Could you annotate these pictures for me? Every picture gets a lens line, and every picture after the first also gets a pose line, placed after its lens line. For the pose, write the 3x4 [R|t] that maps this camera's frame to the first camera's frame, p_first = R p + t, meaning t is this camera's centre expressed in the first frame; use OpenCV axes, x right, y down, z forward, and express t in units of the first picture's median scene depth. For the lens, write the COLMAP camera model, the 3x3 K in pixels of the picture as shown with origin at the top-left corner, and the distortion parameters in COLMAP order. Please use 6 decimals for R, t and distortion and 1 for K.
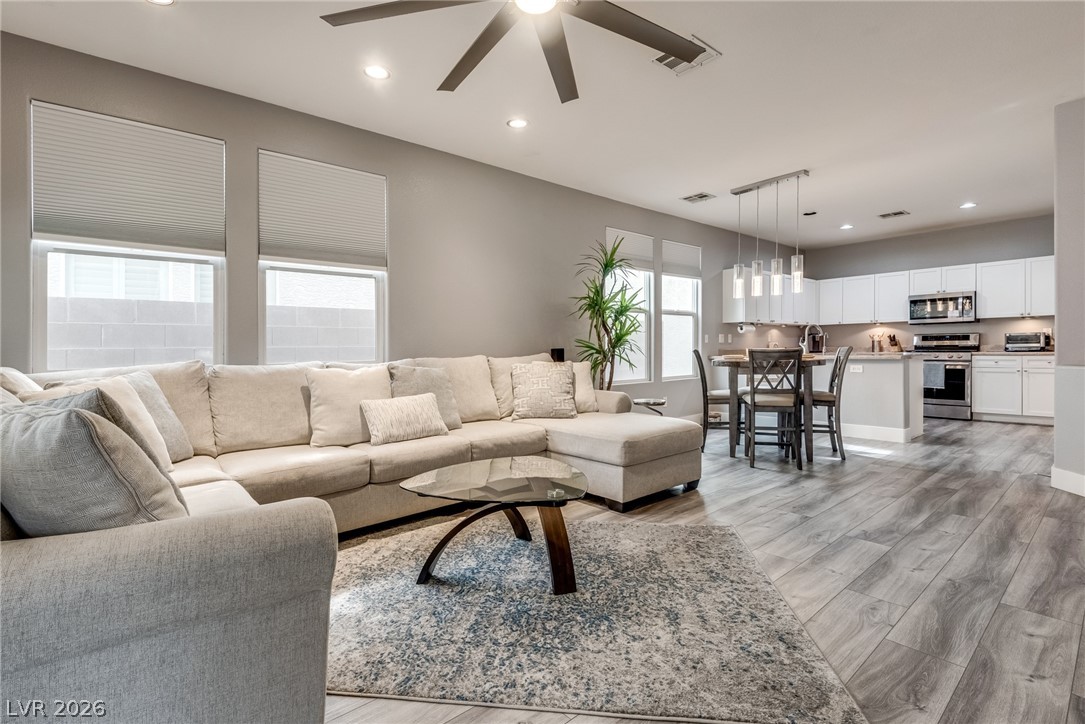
lens RADIAL K [[500.6, 0, 554.0], [0, 500.6, 359.3], [0, 0, 1]] dist [0.017368, -0.008595]
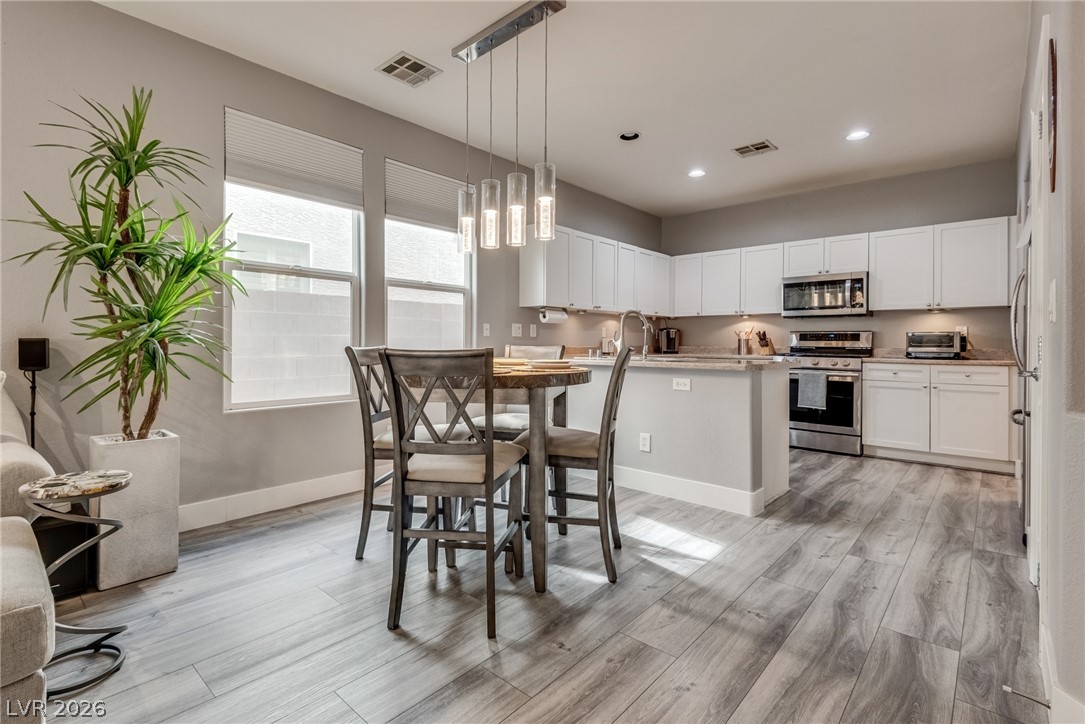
lens RADIAL K [[500.6, 0, 539.4], [0, 500.6, 342.7], [0, 0, 1]] dist [0.017368, -0.008595]
pose [[0.993005, 0.021338, 0.116131, 0.326147], [-0.018833, 0.999567, -0.022623, -0.011998], [-0.116563, 0.020278, 0.992976, 0.387336]]
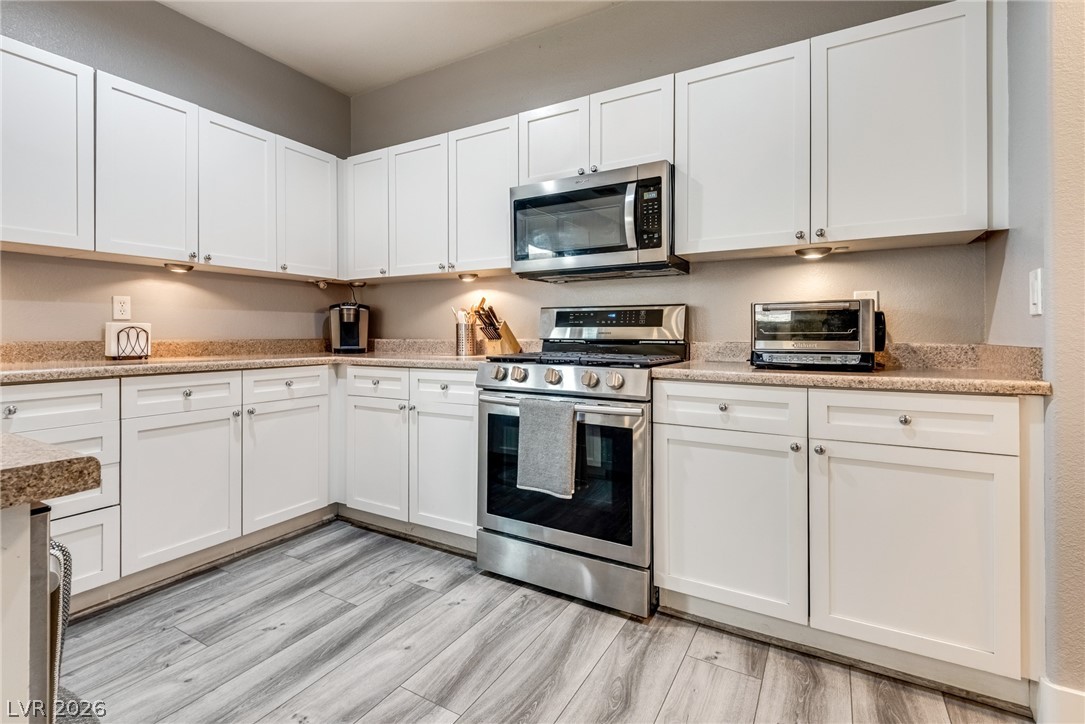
lens RADIAL K [[500.6, 0, 536.3], [0, 500.6, 331.0], [0, 0, 1]] dist [0.017368, -0.008595]
pose [[0.946922, 0.017551, 0.320985, 0.721083], [-0.008730, 0.999544, -0.028900, -0.027508], [-0.321346, 0.024564, 0.946643, 0.808092]]
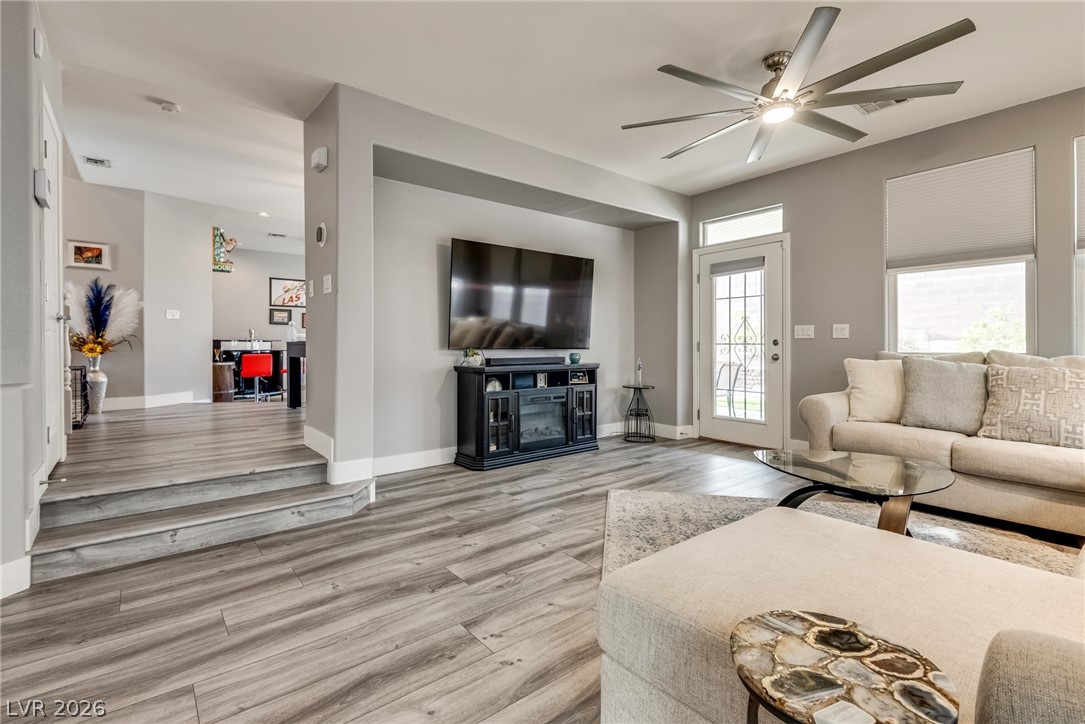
lens RADIAL K [[500.6, 0, 541.9], [0, 500.6, 350.0], [0, 0, 1]] dist [0.017368, -0.008595]
pose [[-0.998963, 0.017172, 0.042171, 0.185504], [0.018403, 0.999411, 0.028973, -0.018420], [-0.041649, 0.029719, -0.998690, 0.779307]]
